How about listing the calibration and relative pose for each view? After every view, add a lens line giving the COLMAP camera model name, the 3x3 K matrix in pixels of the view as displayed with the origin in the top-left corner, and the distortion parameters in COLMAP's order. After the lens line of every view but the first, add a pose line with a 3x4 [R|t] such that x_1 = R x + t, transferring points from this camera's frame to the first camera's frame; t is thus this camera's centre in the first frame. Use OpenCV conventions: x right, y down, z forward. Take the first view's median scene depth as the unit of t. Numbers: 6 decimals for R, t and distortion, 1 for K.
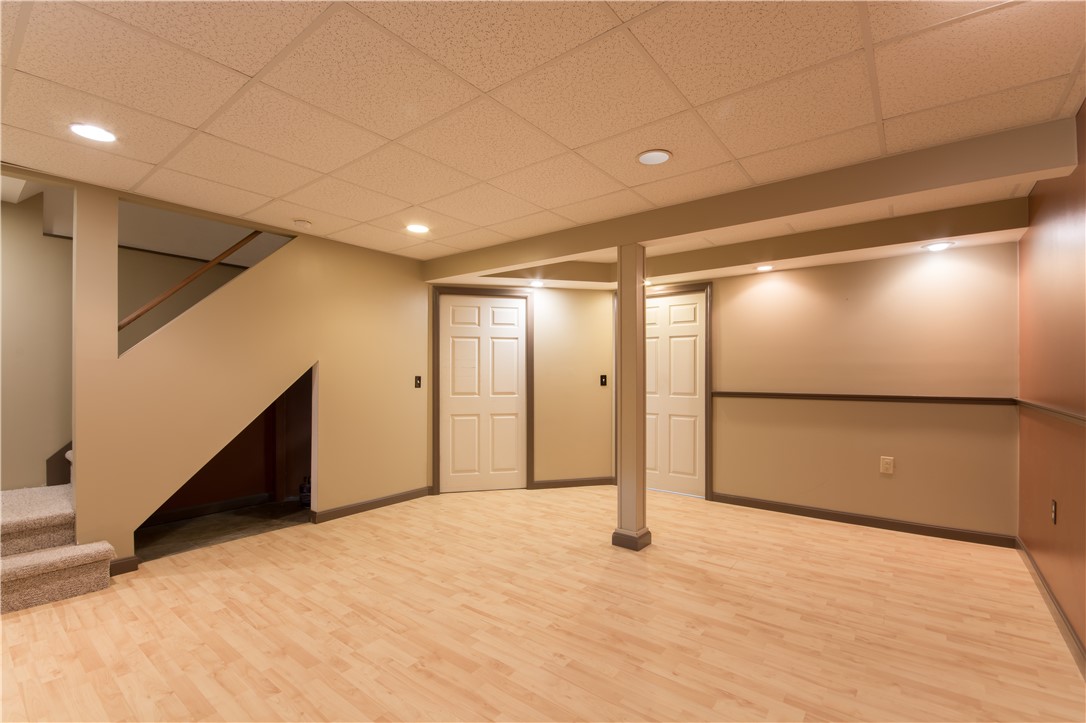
lens RADIAL K [[484.1, 0, 533.0], [0, 484.1, 370.3], [0, 0, 1]] dist [0.003103, -0.007170]
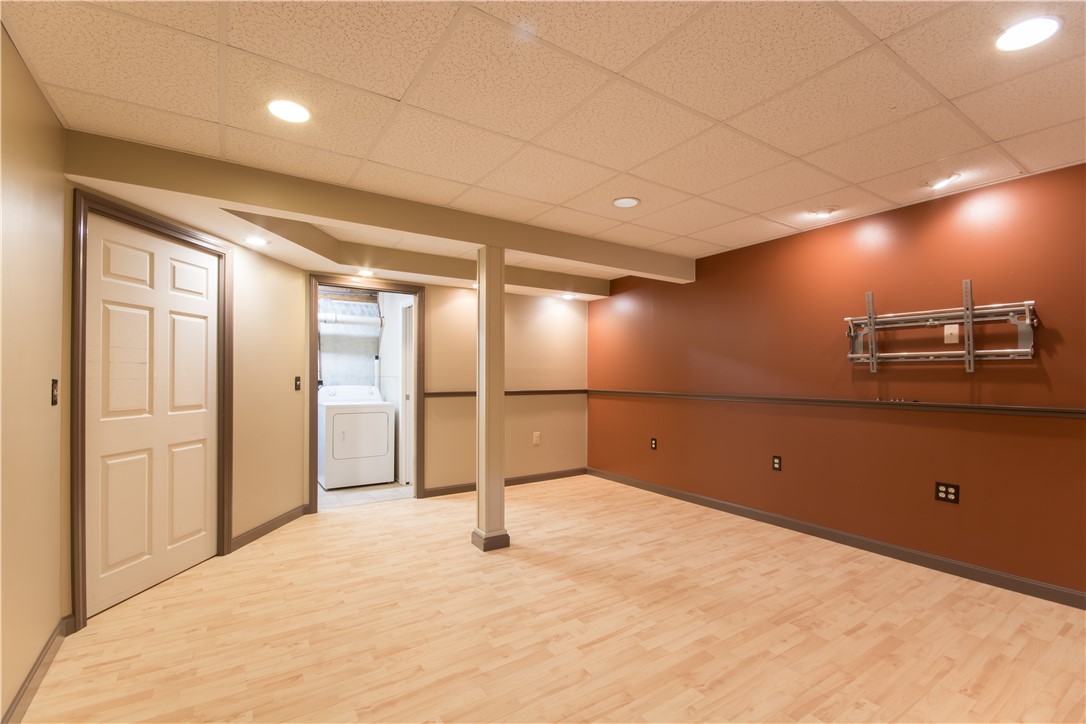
lens RADIAL K [[484.1, 0, 538.9], [0, 484.1, 369.5], [0, 0, 1]] dist [0.003103, -0.007170]
pose [[0.305480, 0.012709, 0.952114, -0.728192], [-0.008823, 0.999906, -0.010516, 0.004899], [-0.952158, -0.005188, 0.305563, 0.602339]]
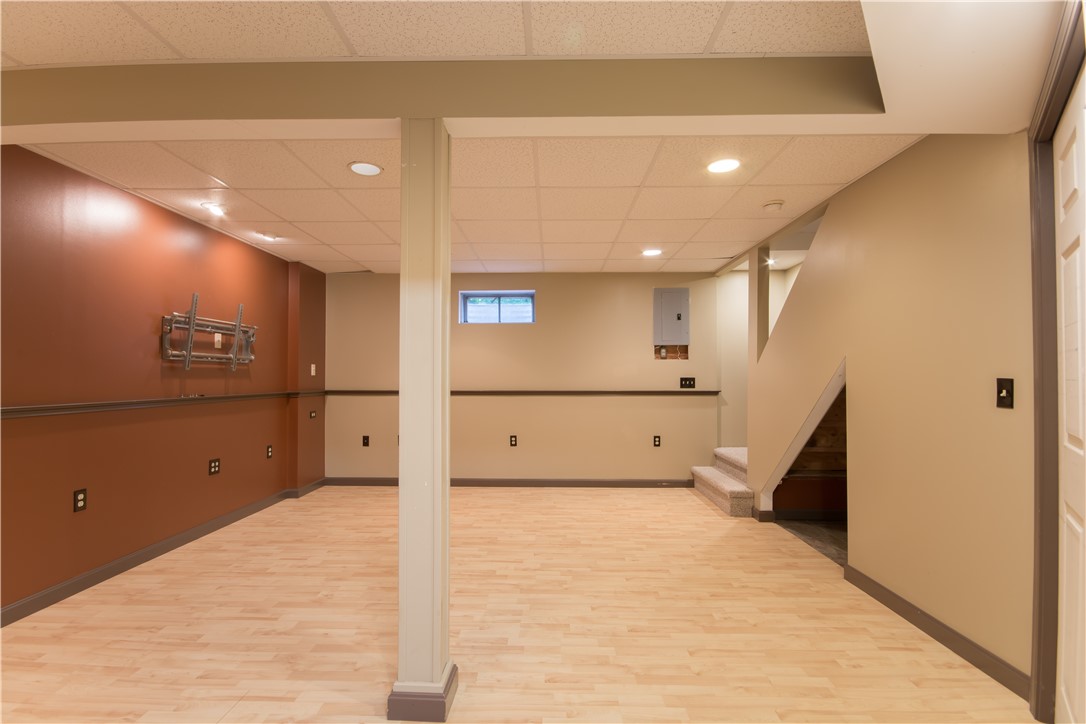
lens RADIAL K [[484.1, 0, 539.6], [0, 484.1, 362.7], [0, 0, 1]] dist [0.003103, -0.007170]
pose [[-0.794301, -0.019048, -0.607226, 0.428157], [0.002446, 0.999400, -0.034550, 0.015902], [0.607520, -0.028928, -0.793778, 1.500415]]
